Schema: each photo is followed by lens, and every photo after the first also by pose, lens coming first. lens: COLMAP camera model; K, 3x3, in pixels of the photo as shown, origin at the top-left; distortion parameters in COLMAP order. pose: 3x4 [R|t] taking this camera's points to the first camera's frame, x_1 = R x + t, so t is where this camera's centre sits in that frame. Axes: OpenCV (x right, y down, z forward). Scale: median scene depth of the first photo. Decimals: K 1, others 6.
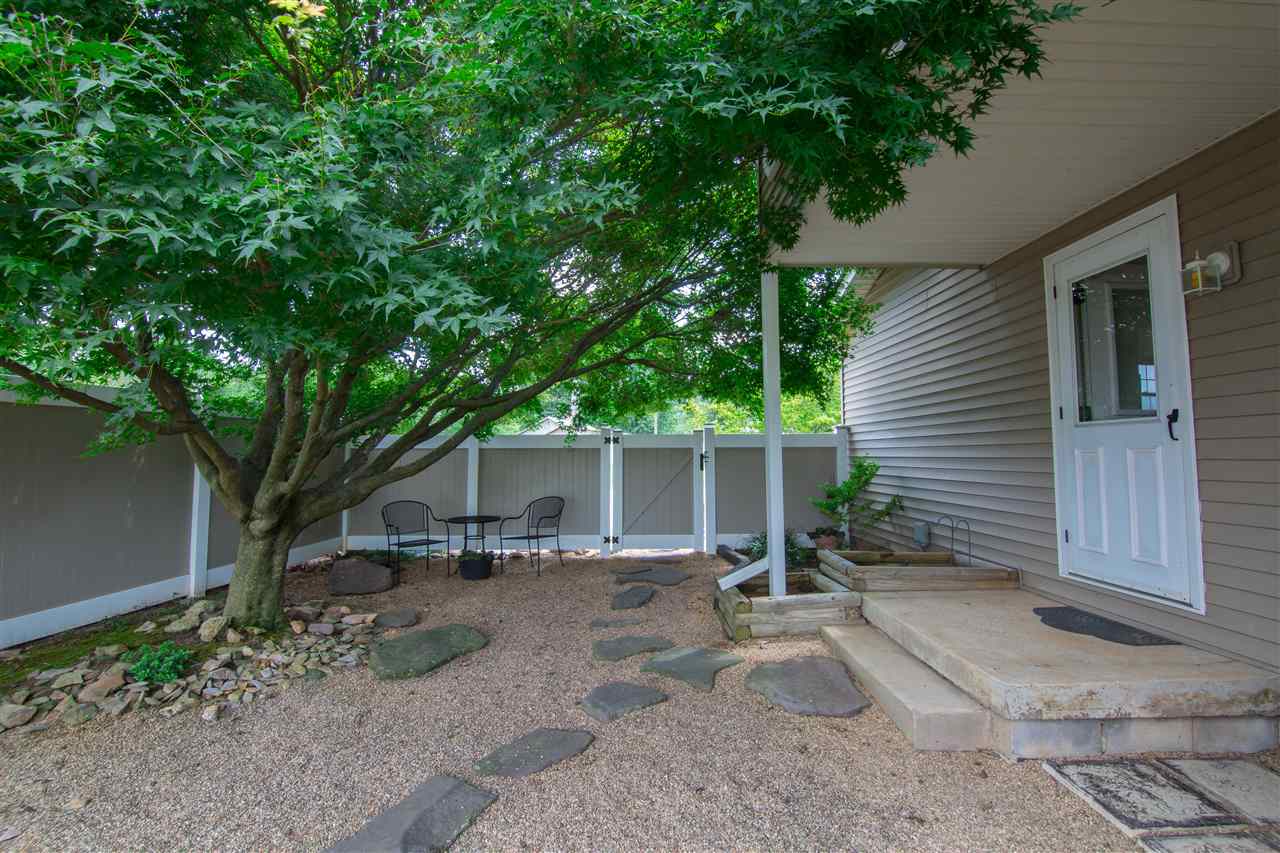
lens RADIAL K [[562.7, 0, 638.8], [0, 562.7, 416.7], [0, 0, 1]] dist [-0.002914, -0.000646]
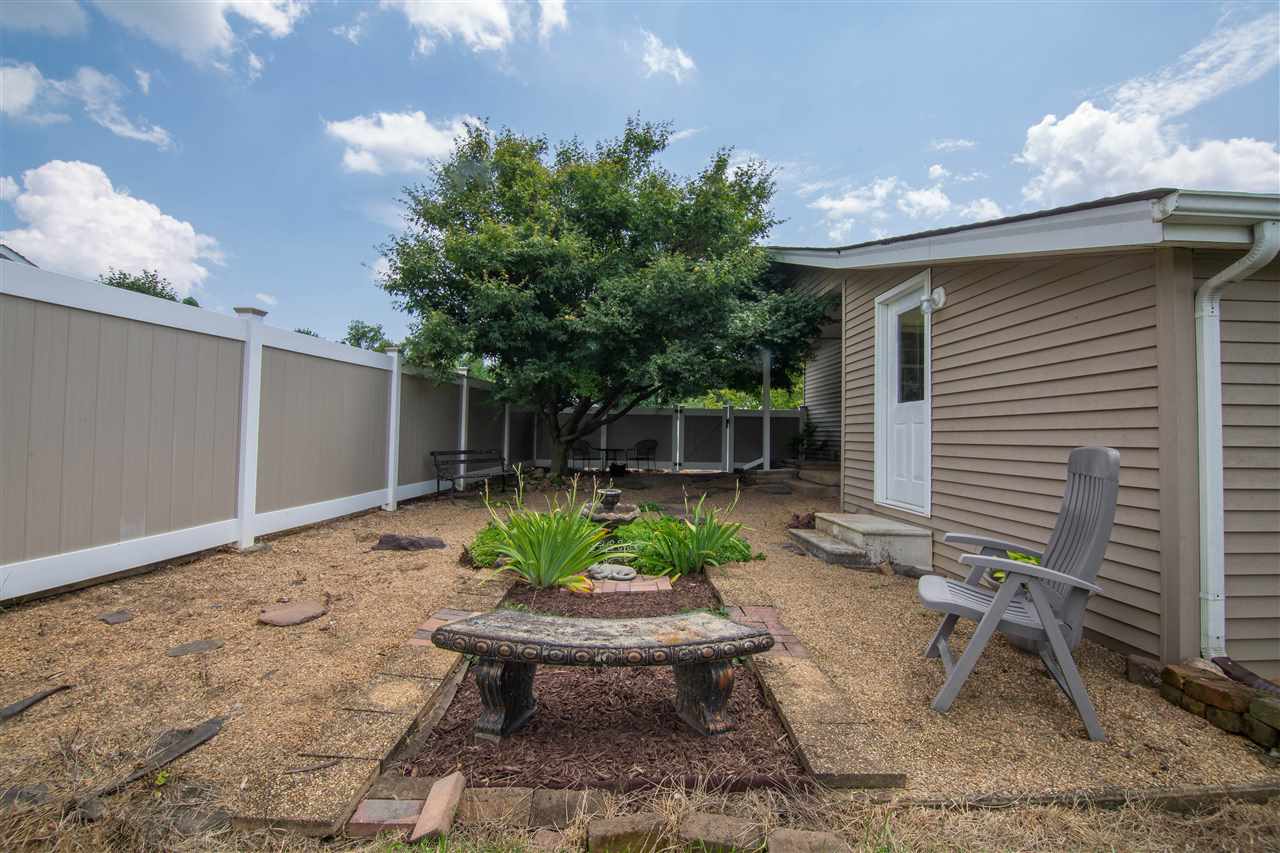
lens RADIAL K [[562.7, 0, 638.8], [0, 562.7, 416.7], [0, 0, 1]] dist [-0.002914, -0.000646]
pose [[0.999722, 0.018392, 0.014720, -0.208798], [-0.018883, 0.999245, 0.033960, -0.000281], [-0.014085, -0.034228, 0.999315, -0.856611]]
